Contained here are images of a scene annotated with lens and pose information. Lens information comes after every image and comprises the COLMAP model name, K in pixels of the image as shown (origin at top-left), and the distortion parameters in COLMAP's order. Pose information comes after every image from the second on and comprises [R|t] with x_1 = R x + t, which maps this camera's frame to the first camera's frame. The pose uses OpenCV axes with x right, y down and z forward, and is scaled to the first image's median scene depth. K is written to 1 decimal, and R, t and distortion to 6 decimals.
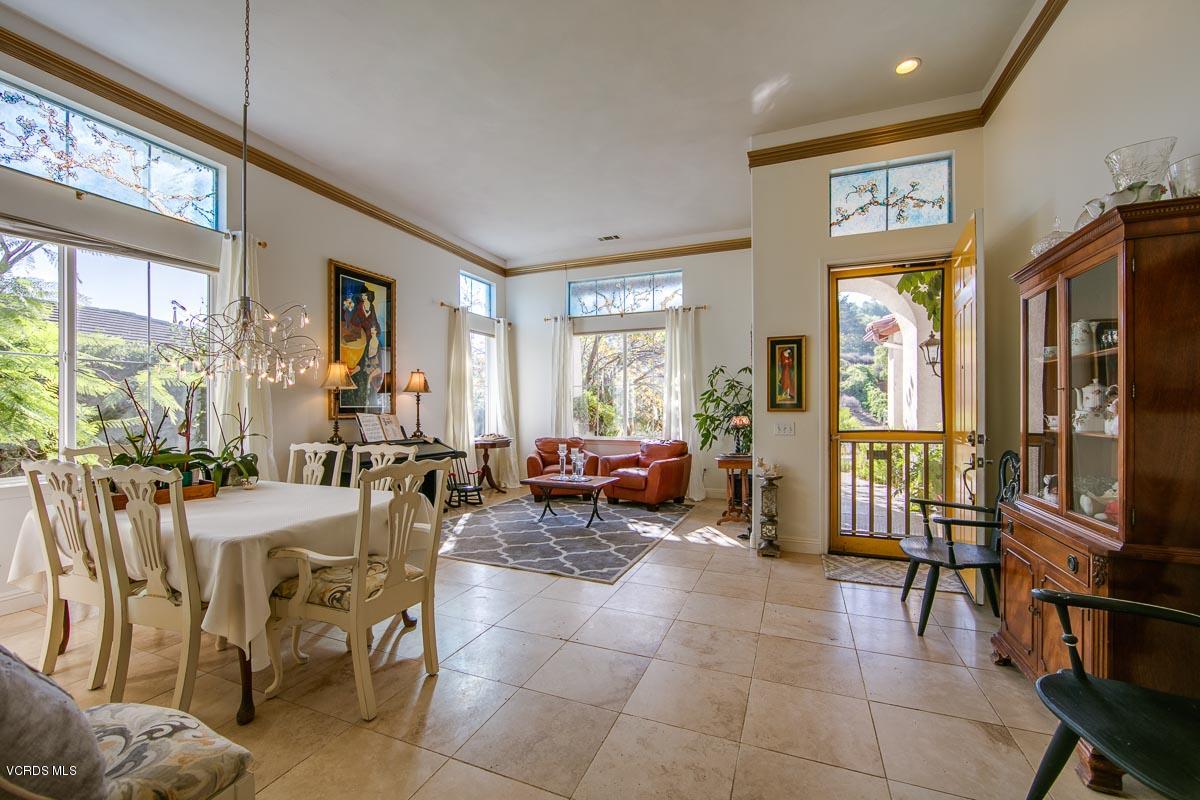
lens RADIAL K [[474.2, 0, 606.7], [0, 474.2, 411.1], [0, 0, 1]] dist [-0.010002, 0.001516]
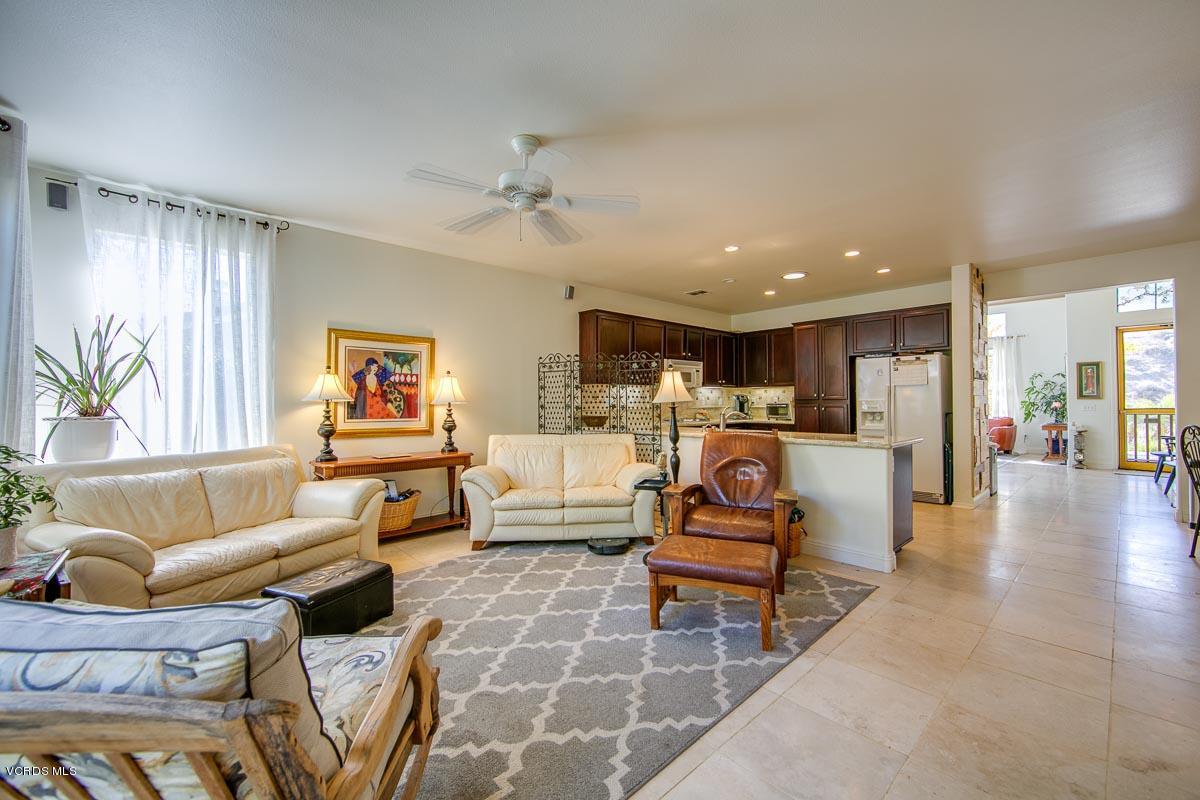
lens RADIAL K [[482.5, 0, 594.8], [0, 482.5, 393.2], [0, 0, 1]] dist [-0.010428, 0.001475]
pose [[0.895338, -0.007500, -0.445324, -0.592533], [0.000264, 0.999867, -0.016309, 0.007652], [0.445387, 0.014484, 0.895221, -1.737015]]
